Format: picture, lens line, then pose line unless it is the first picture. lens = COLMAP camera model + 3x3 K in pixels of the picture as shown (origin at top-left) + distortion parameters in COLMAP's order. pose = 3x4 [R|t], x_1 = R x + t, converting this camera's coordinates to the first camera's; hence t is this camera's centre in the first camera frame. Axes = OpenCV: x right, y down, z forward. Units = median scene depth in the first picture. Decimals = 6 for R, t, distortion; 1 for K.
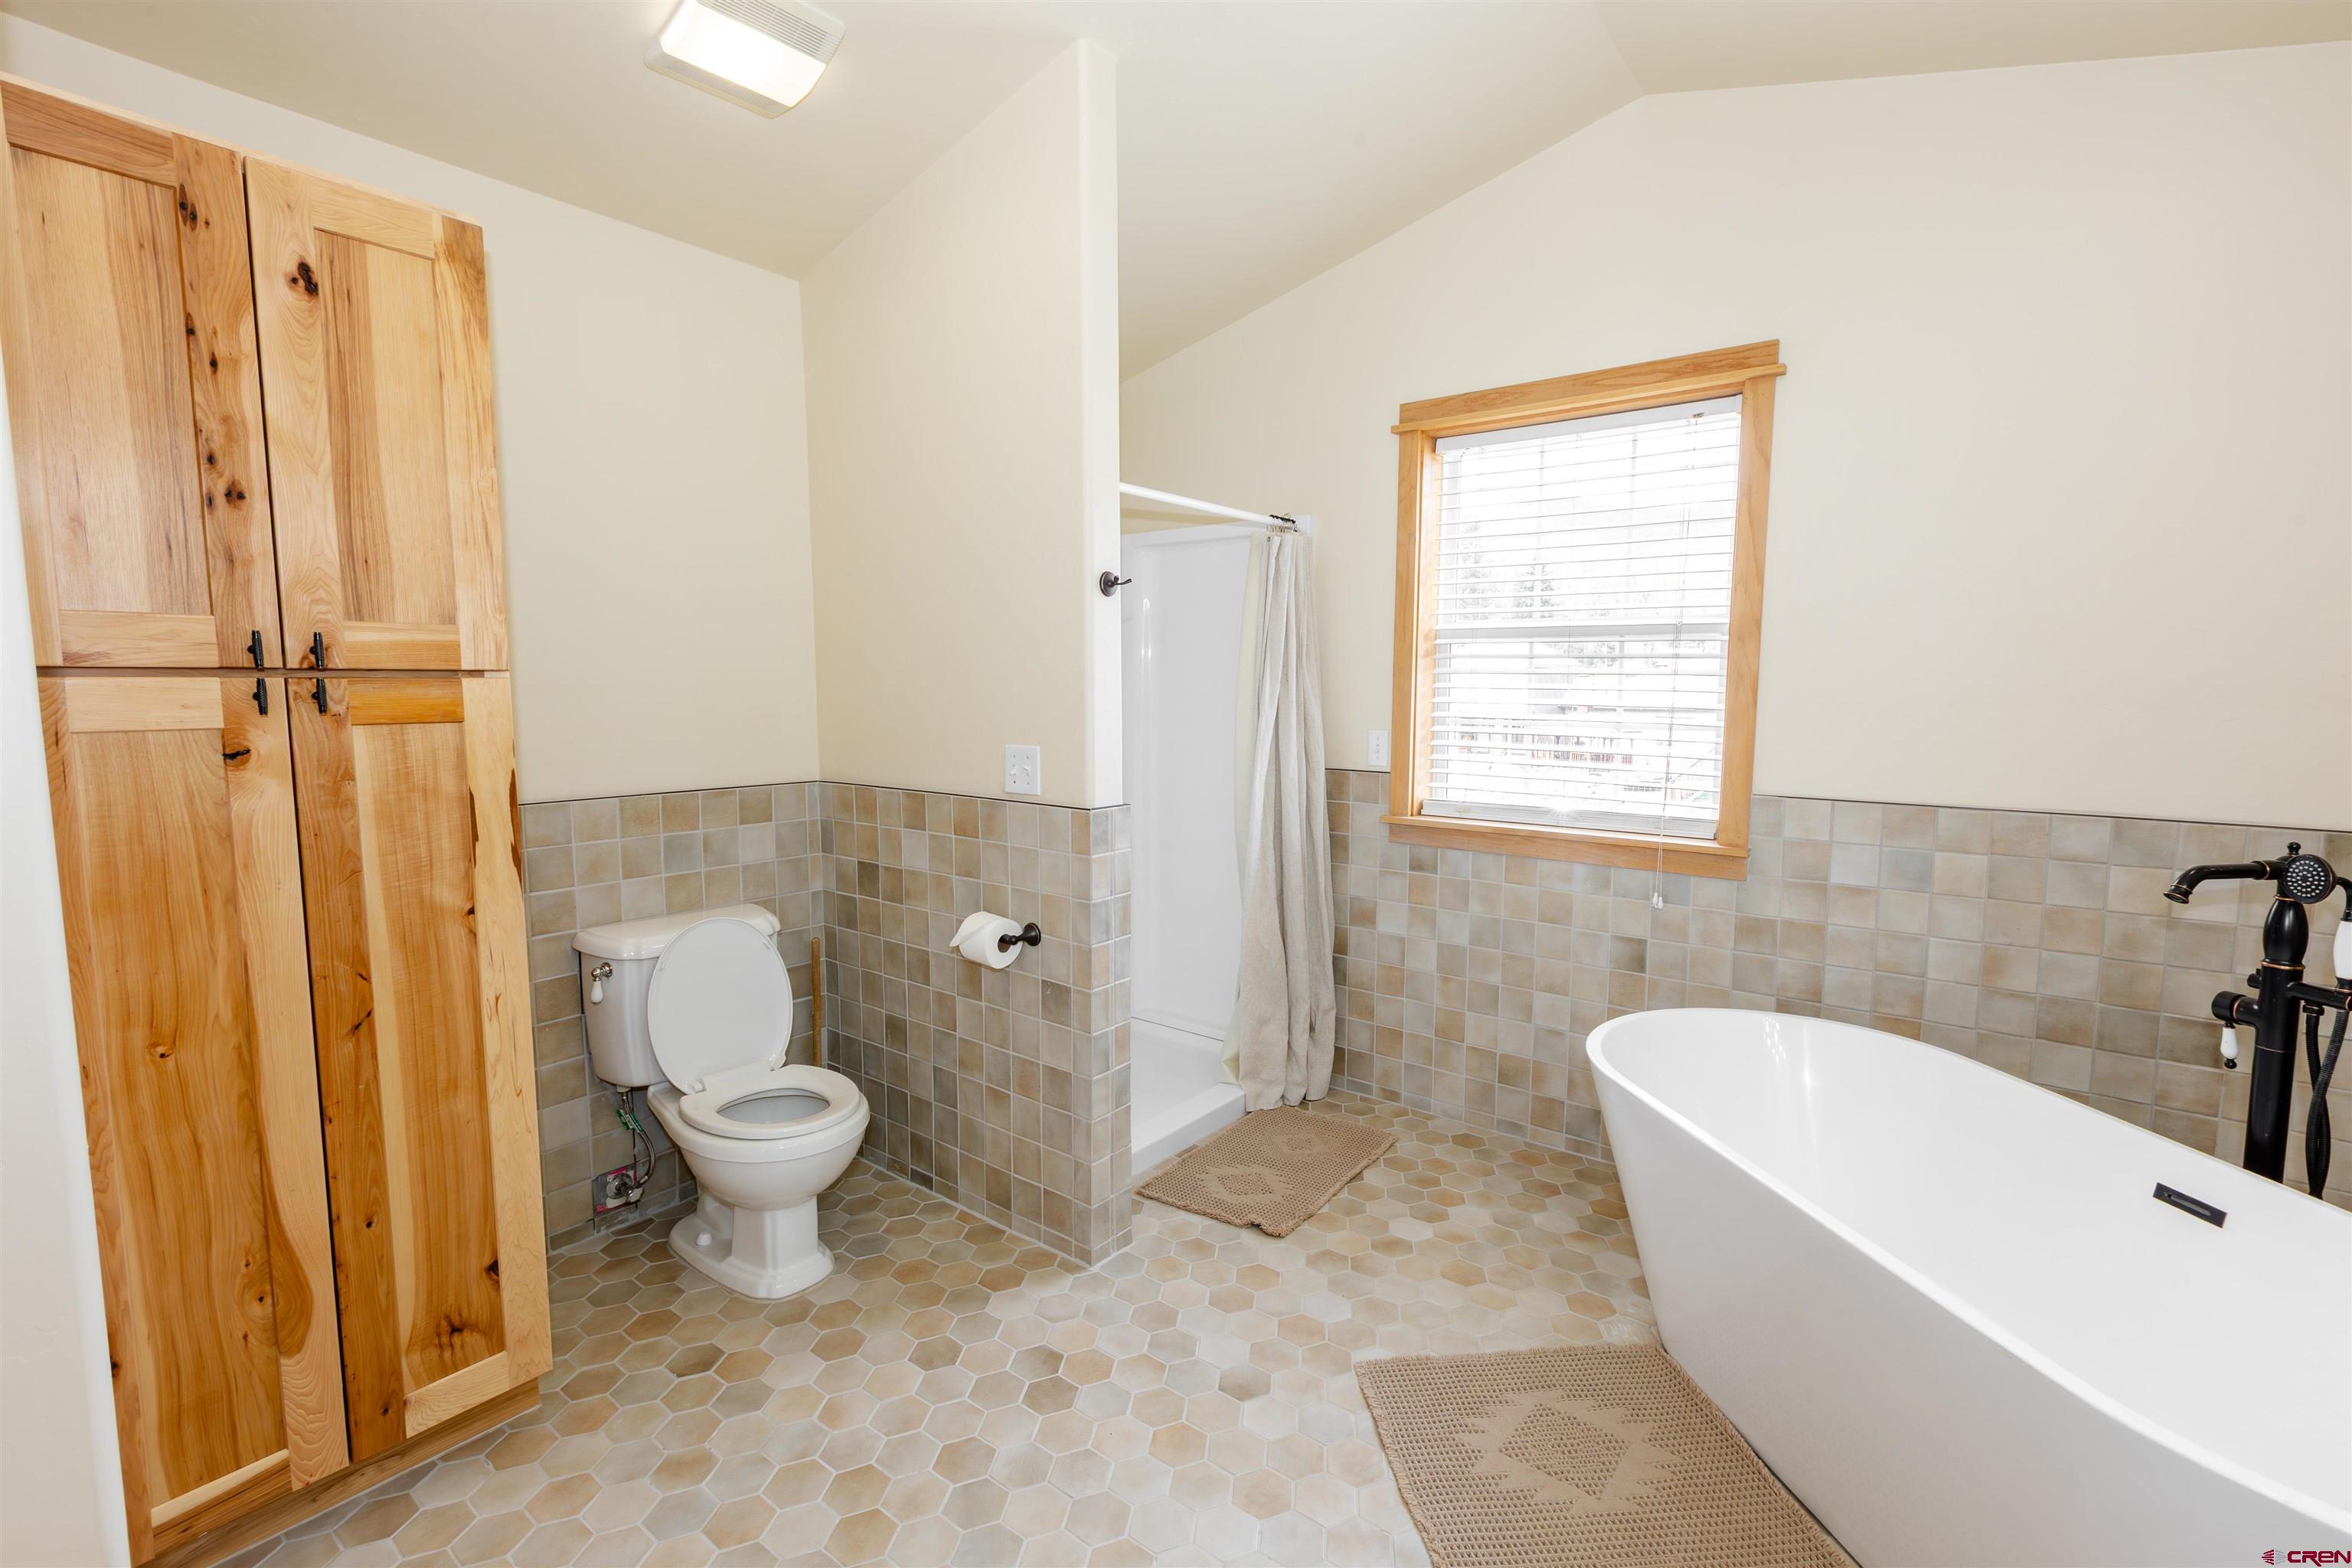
lens RADIAL K [[1057.0, 0, 1179.7], [0, 1057.0, 786.6], [0, 0, 1]] dist [0.000143, 0.001341]
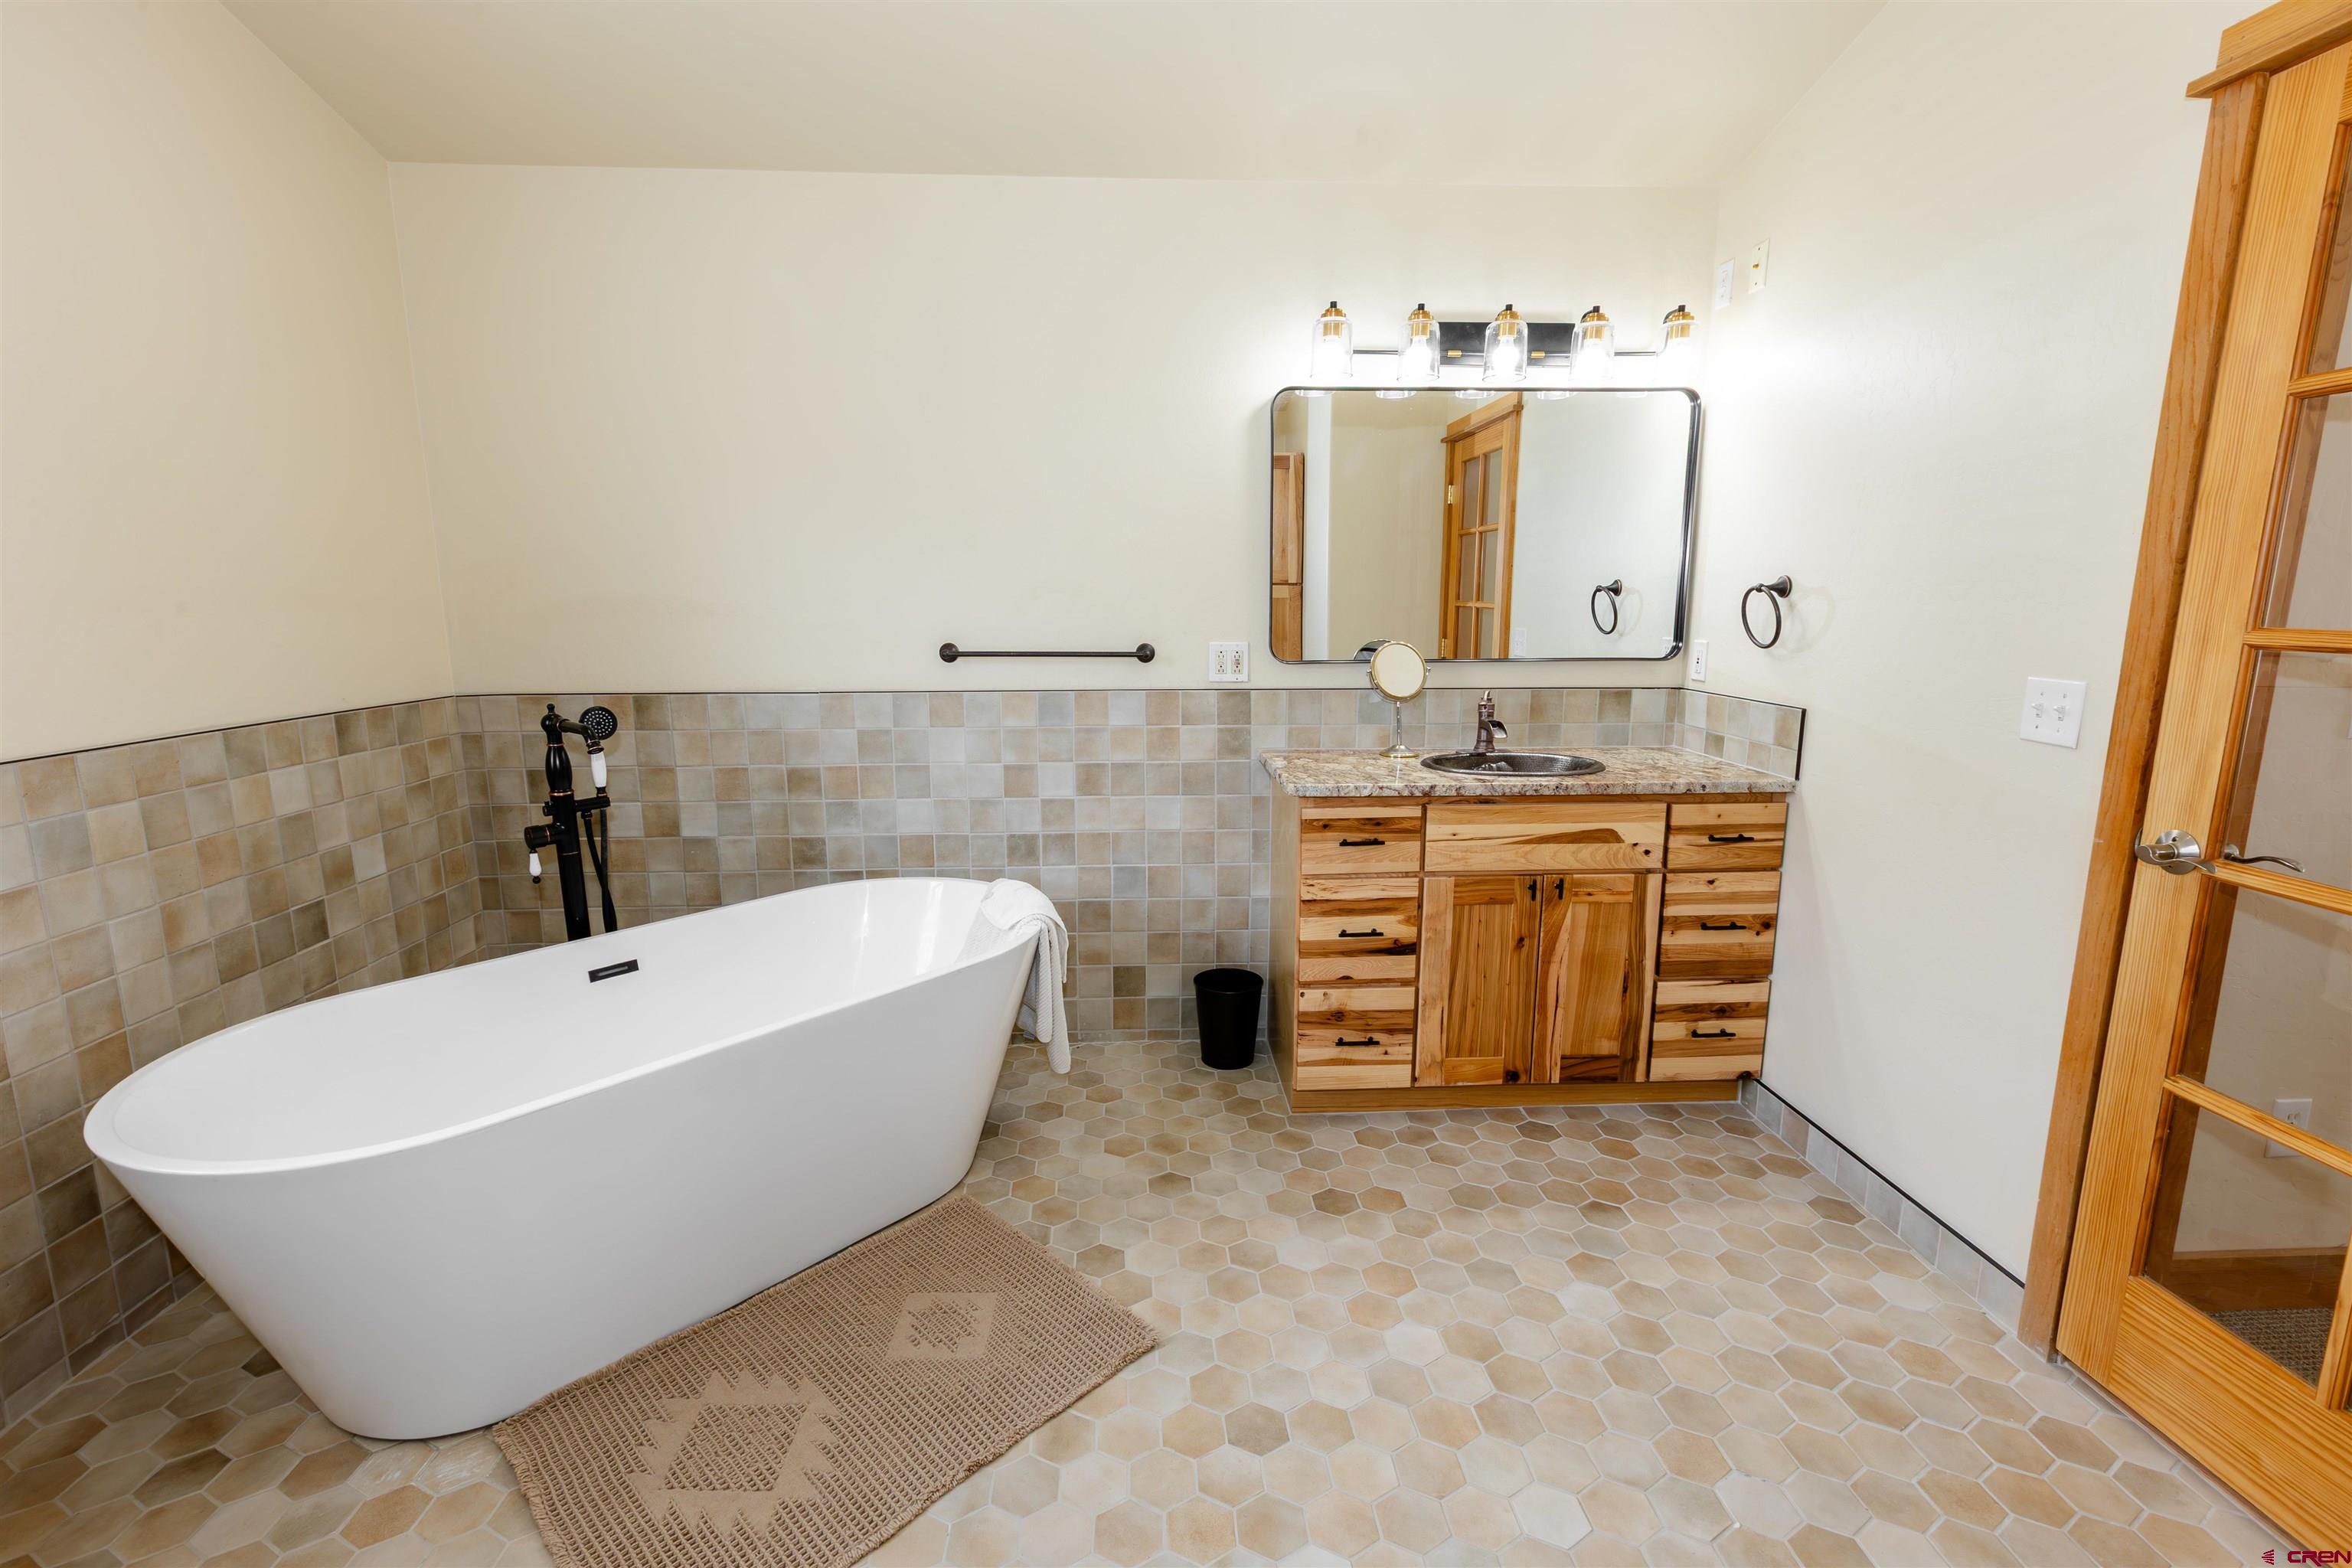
lens RADIAL K [[1057.0, 0, 1179.7], [0, 1057.0, 786.6], [0, 0, 1]] dist [0.000143, 0.001341]
pose [[-0.665101, -0.138136, 0.733866, -0.379256], [0.072260, 0.966225, 0.247363, -0.091159], [-0.743249, 0.217551, -0.632656, 0.946289]]
